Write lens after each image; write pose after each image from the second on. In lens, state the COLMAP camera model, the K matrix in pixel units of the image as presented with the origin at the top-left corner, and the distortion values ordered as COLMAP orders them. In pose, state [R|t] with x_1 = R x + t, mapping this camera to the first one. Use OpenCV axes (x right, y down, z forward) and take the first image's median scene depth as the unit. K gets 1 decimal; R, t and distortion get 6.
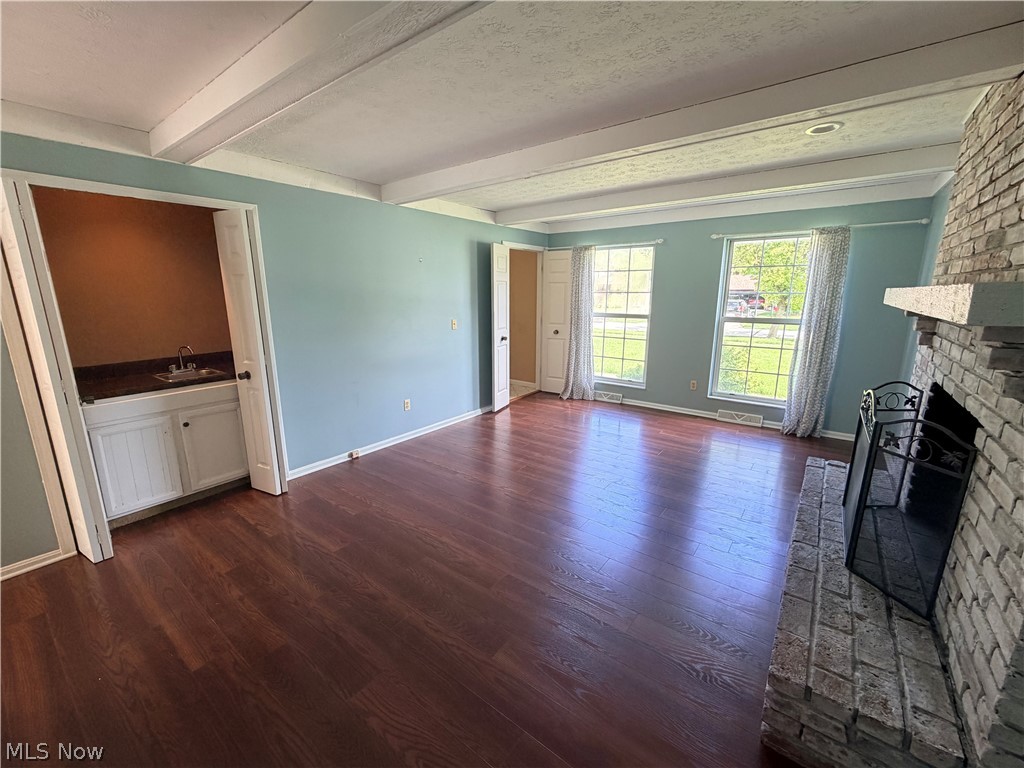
lens RADIAL K [[419.3, 0, 512.0], [0, 419.3, 384.0], [0, 0, 1]] dist [-0.000309, 0.000254]
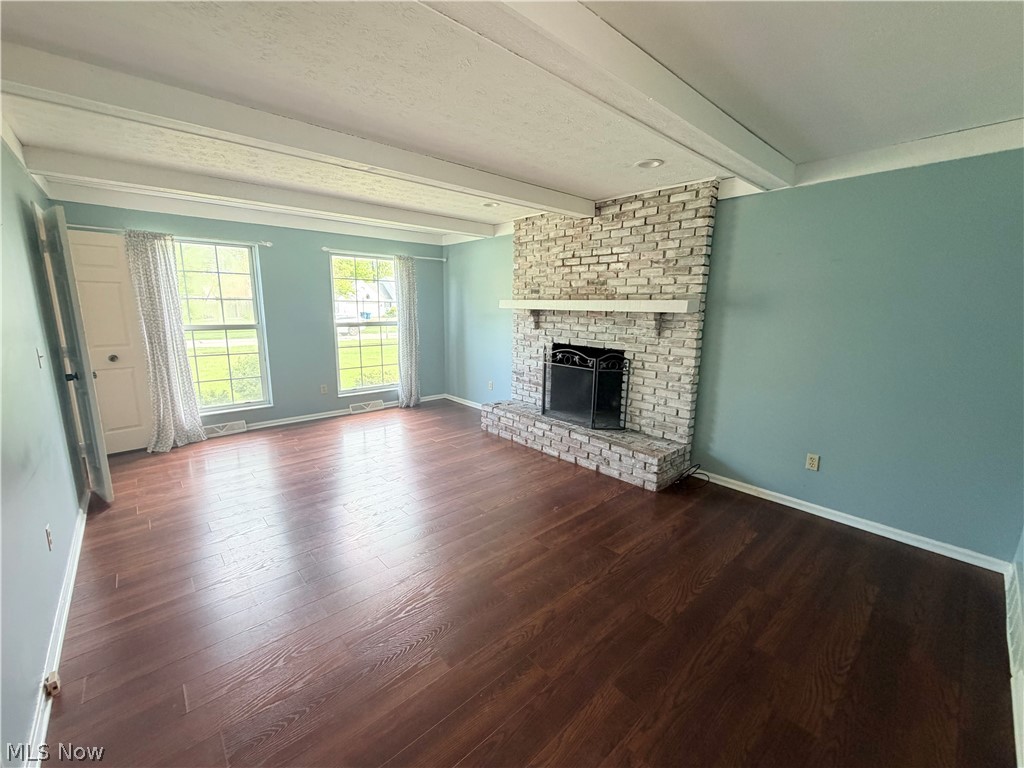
lens RADIAL K [[419.3, 0, 512.0], [0, 419.3, 384.0], [0, 0, 1]] dist [-0.000309, 0.000254]
pose [[0.184916, -0.180812, 0.965978, -0.481875], [0.199250, 0.969413, 0.143313, -0.065994], [-0.962344, 0.165970, 0.215286, 0.327509]]
